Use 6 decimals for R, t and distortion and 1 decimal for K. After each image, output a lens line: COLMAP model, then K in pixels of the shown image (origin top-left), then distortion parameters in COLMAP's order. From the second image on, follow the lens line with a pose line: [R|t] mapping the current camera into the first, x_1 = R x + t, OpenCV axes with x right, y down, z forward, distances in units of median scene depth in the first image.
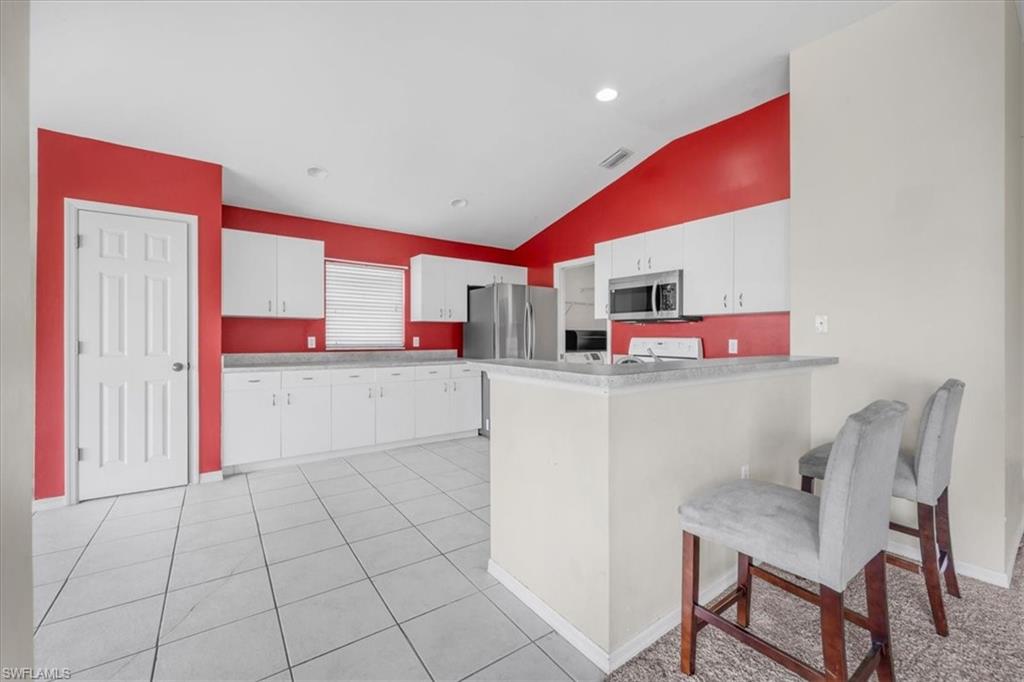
lens RADIAL K [[420.5, 0, 509.0], [0, 420.5, 336.6], [0, 0, 1]] dist [-0.003147, -0.000569]
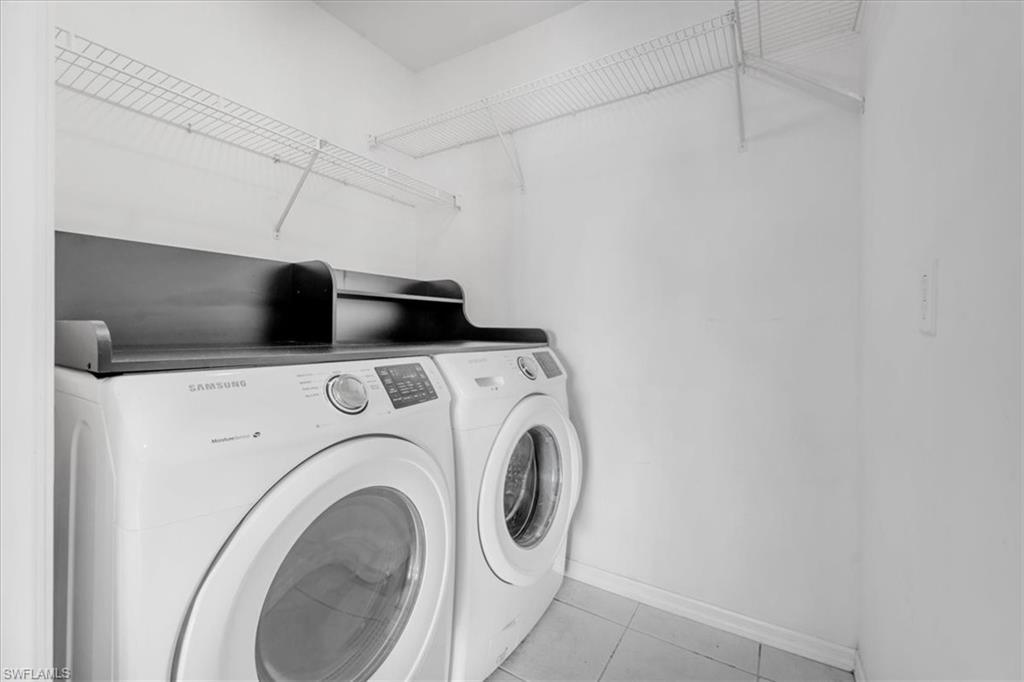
lens RADIAL K [[420.5, 0, 505.0], [0, 420.5, 341.3], [0, 0, 1]] dist [-0.003147, -0.000569]
pose [[0.928977, -0.007020, 0.370070, 0.237186], [-0.001946, 0.999714, 0.023849, 0.034050], [-0.370131, -0.022875, 0.928698, 1.097981]]
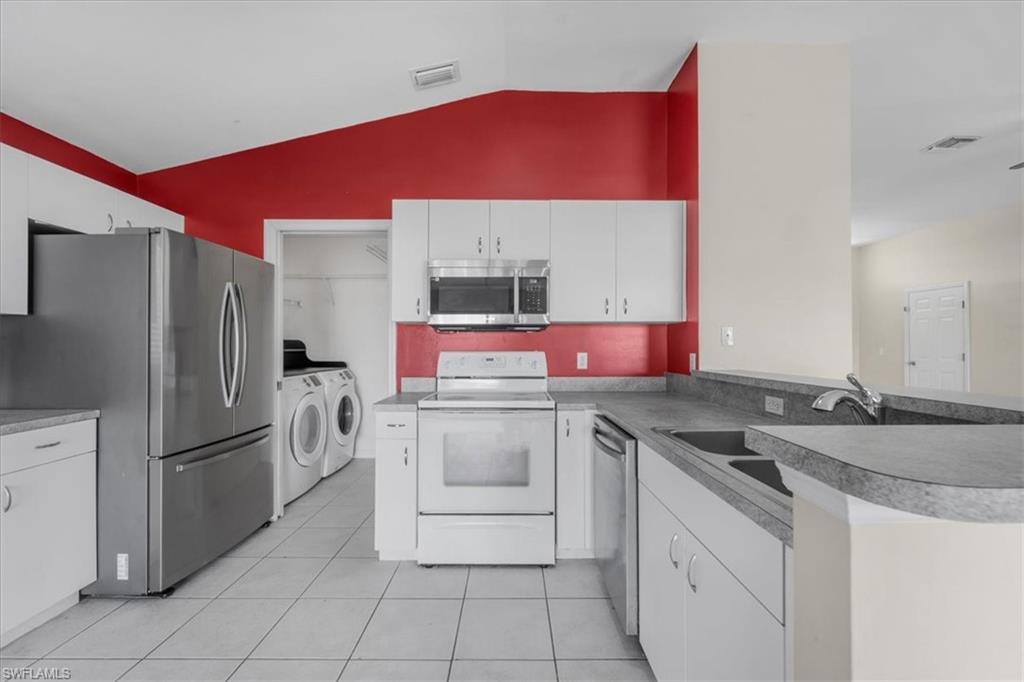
lens RADIAL K [[420.5, 0, 520.8], [0, 420.5, 337.8], [0, 0, 1]] dist [-0.003147, -0.000569]
pose [[0.571535, 0.012877, 0.820477, -0.187426], [0.003642, 0.999827, -0.018228, -0.006885], [-0.820570, 0.013406, 0.571389, 0.499911]]
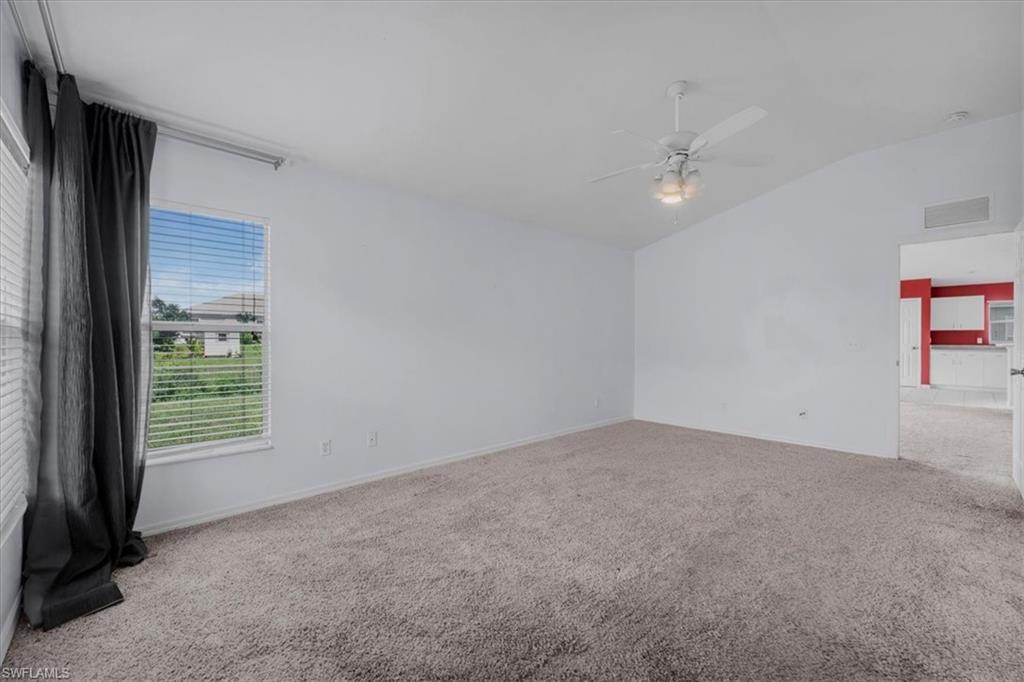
lens RADIAL K [[420.5, 0, 505.1], [0, 420.5, 345.7], [0, 0, 1]] dist [-0.003147, -0.000569]
pose [[0.147588, 0.006061, -0.989030, 1.361174], [-0.000166, 0.999981, 0.006103, 0.027876], [0.989049, -0.000736, 0.147586, -1.818499]]
